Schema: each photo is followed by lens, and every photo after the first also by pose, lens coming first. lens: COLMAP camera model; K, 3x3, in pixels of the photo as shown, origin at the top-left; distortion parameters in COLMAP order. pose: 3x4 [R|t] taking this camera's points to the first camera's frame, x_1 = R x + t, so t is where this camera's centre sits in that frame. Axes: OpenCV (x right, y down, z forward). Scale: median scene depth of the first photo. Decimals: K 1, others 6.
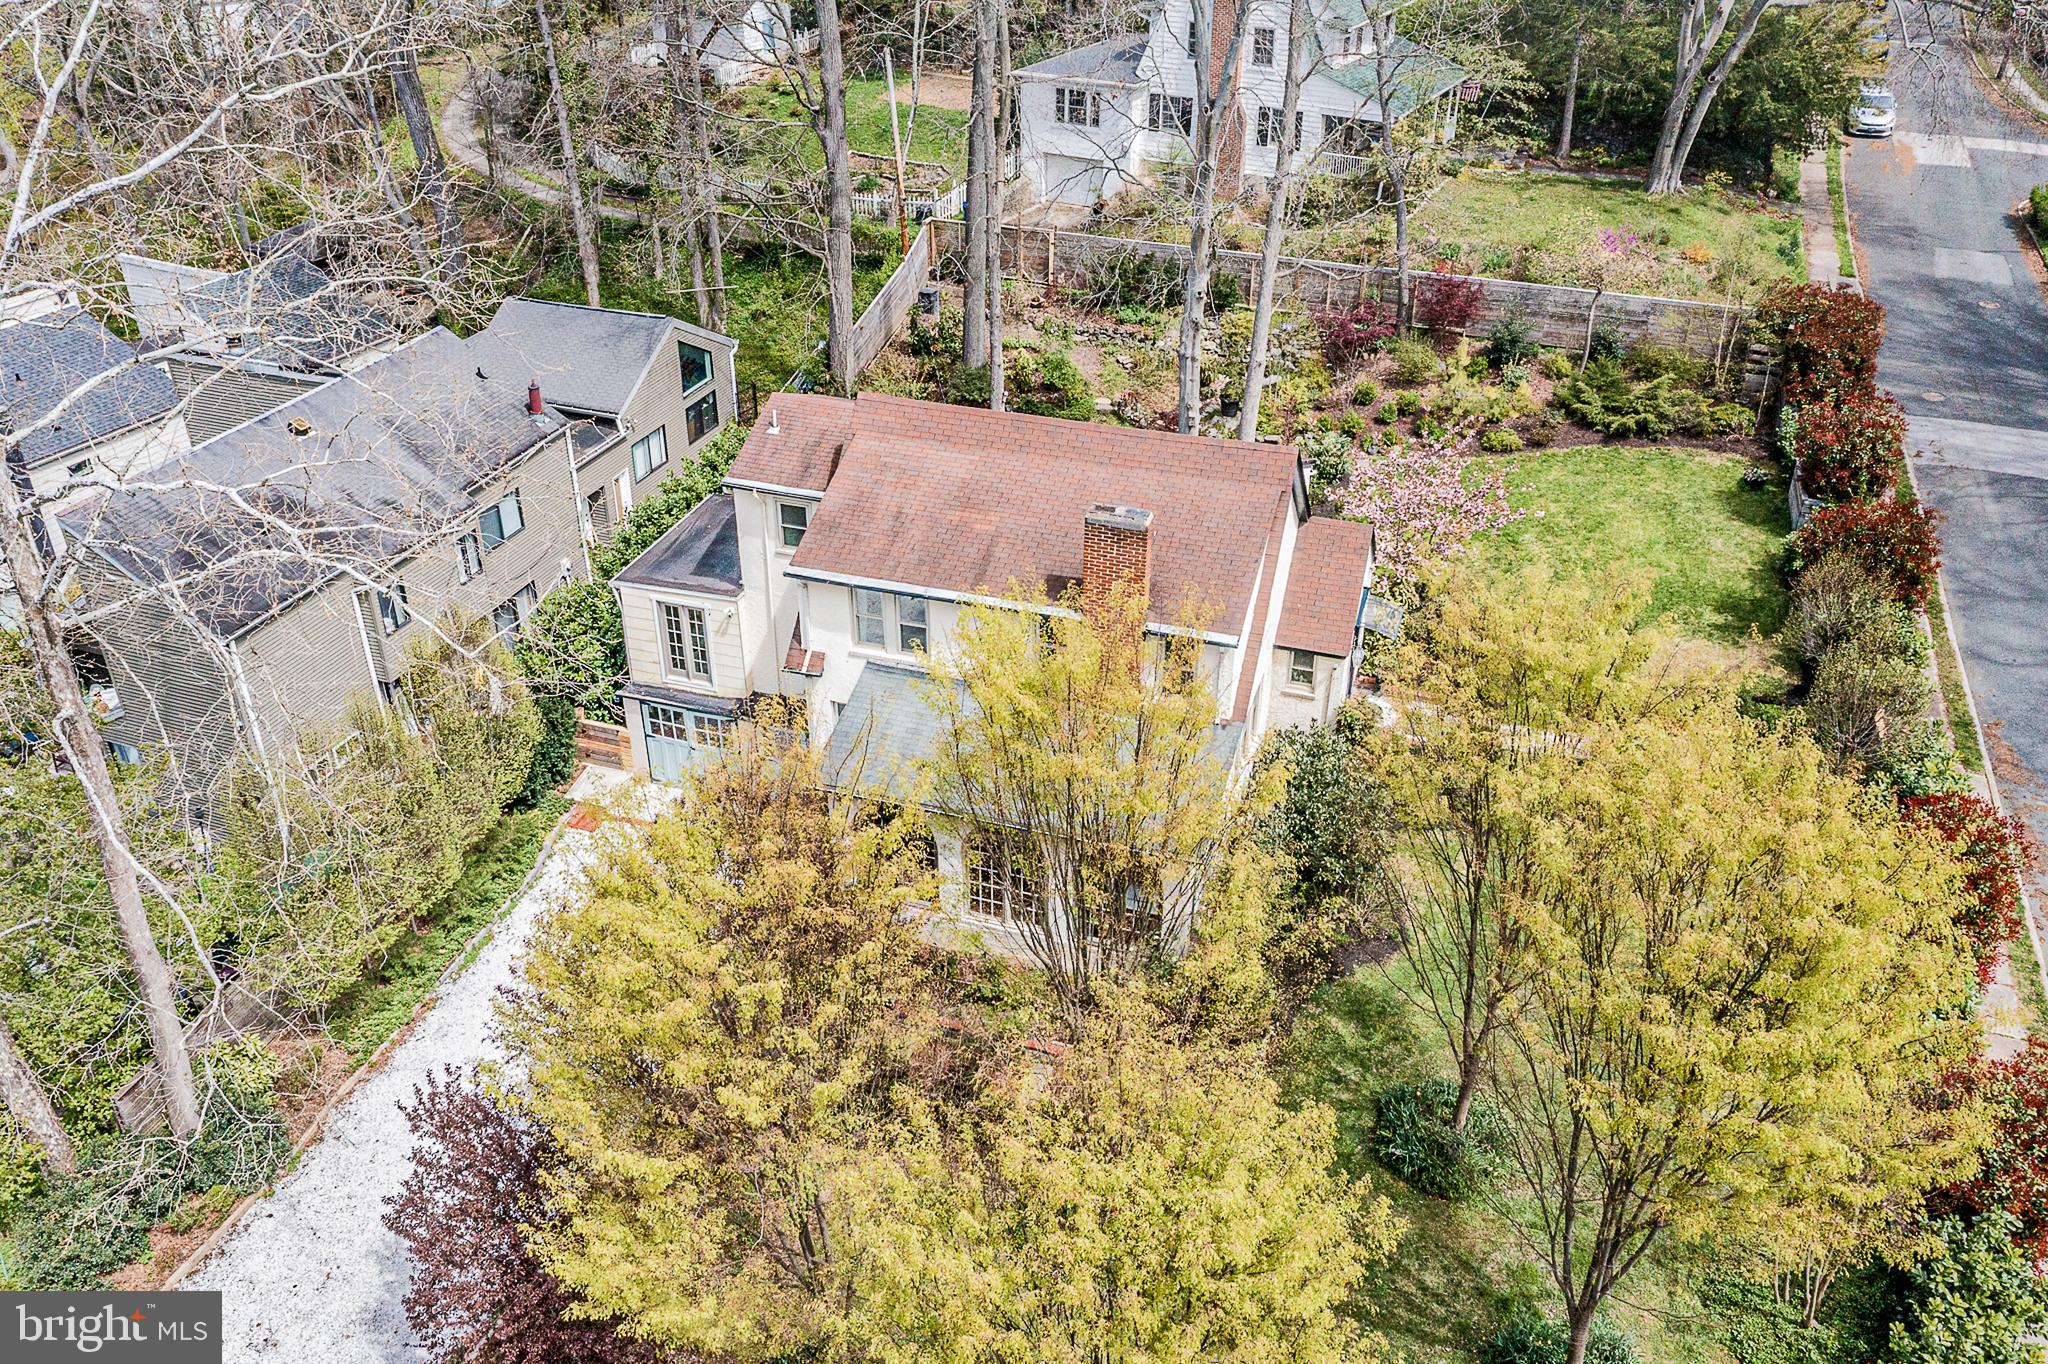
lens RADIAL K [[1620.4, 0, 1022.5], [0, 1620.4, 697.2], [0, 0, 1]] dist [-0.007765, -0.004327]
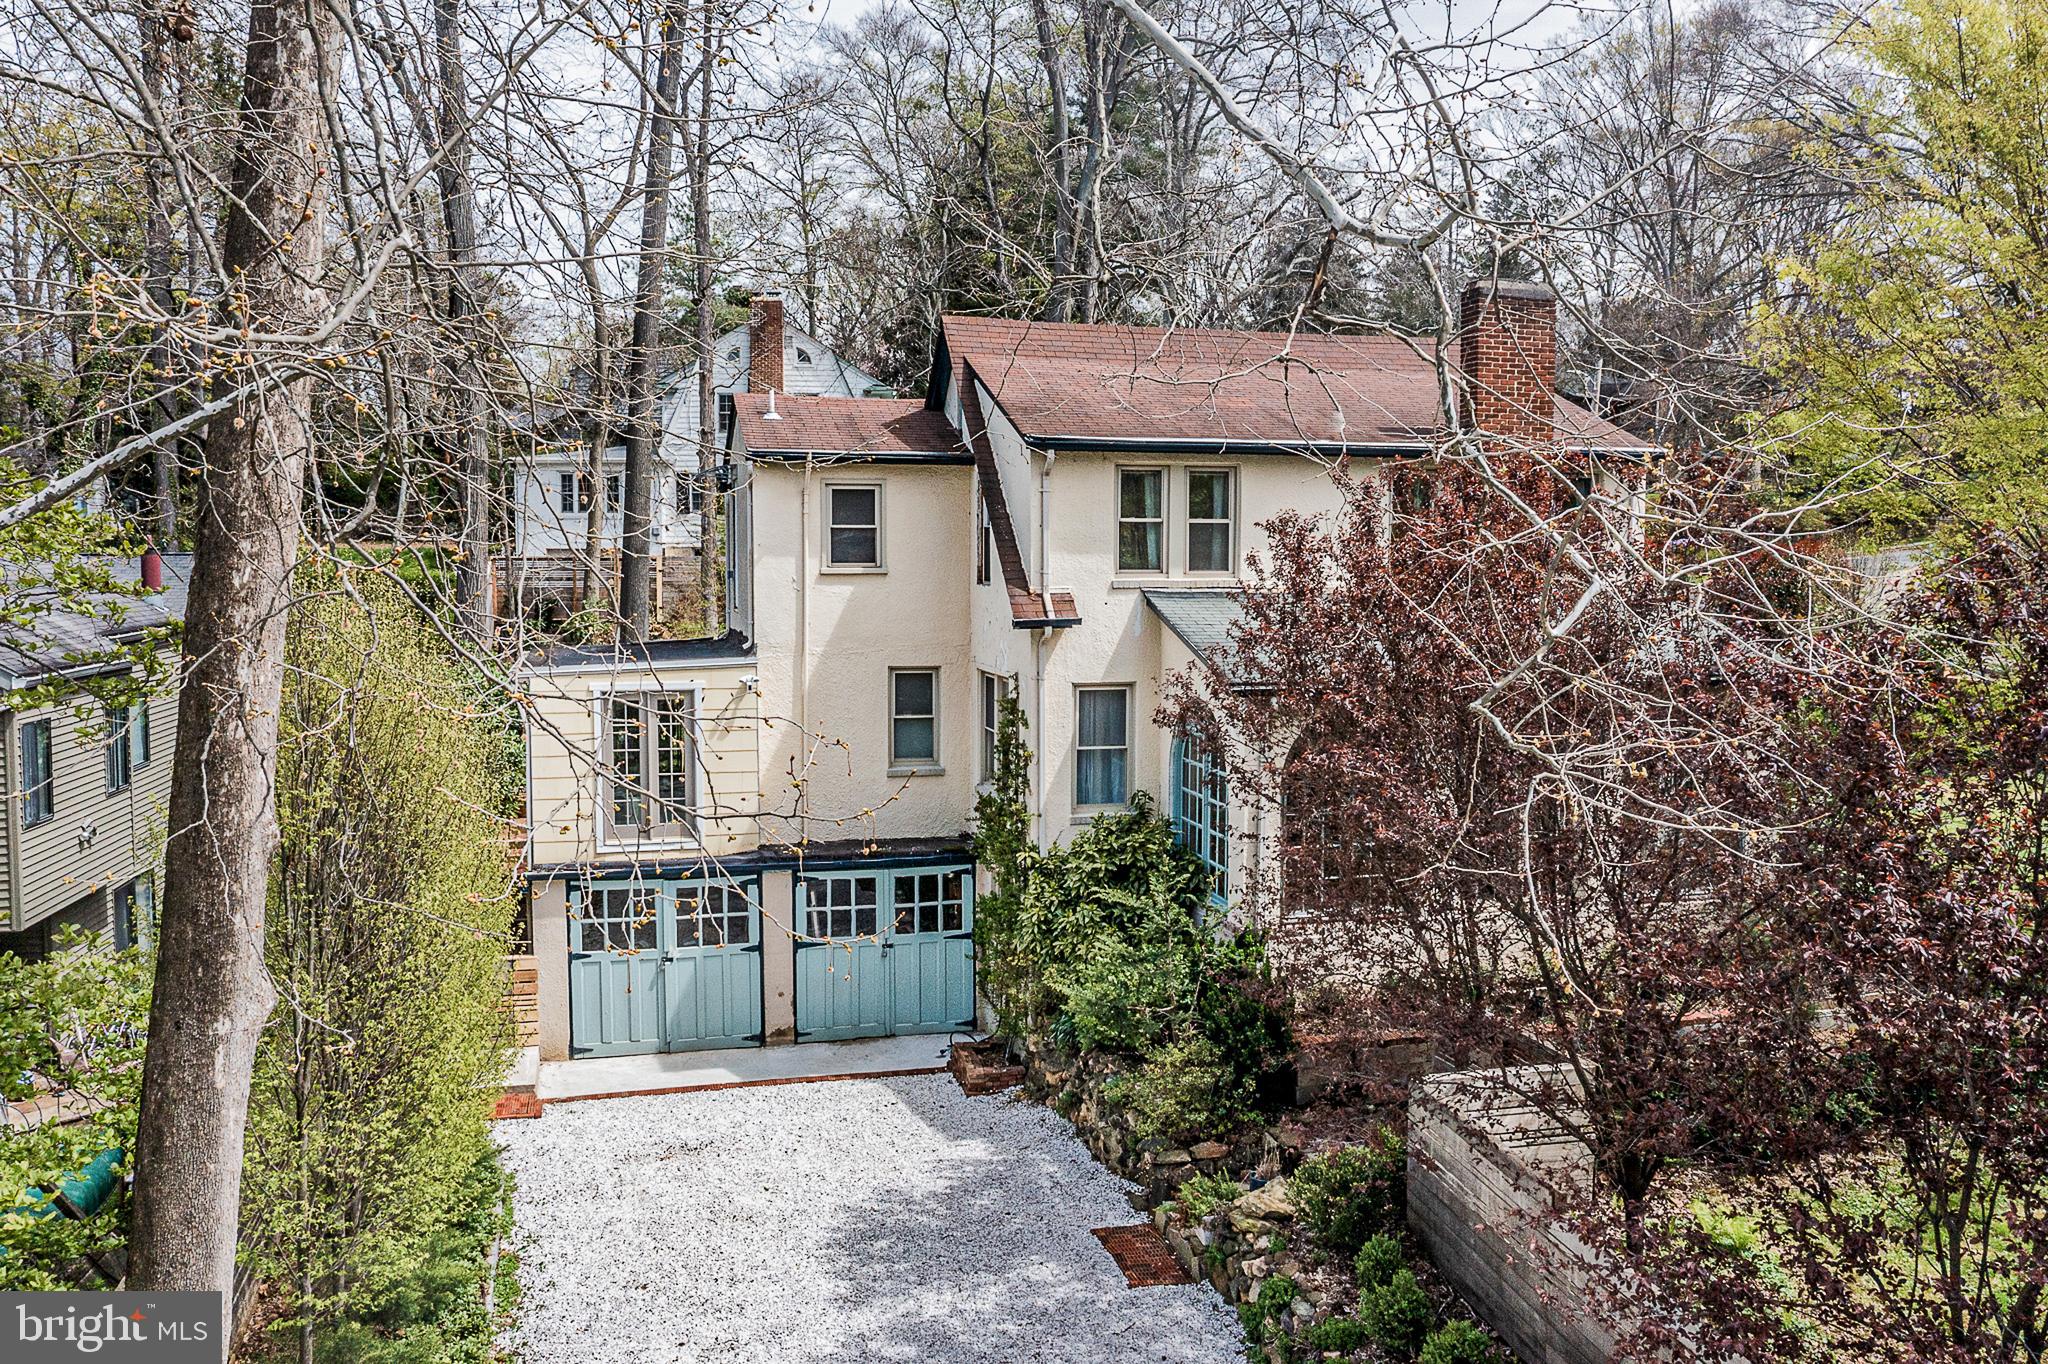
lens RADIAL K [[1620.4, 0, 1022.5], [0, 1620.4, 697.2], [0, 0, 1]] dist [-0.007765, -0.004327]
pose [[0.841140, -0.048805, 0.538611, -0.410136], [0.286482, 0.884921, -0.367208, 0.199200], [-0.458707, 0.463176, 0.758324, 0.482480]]
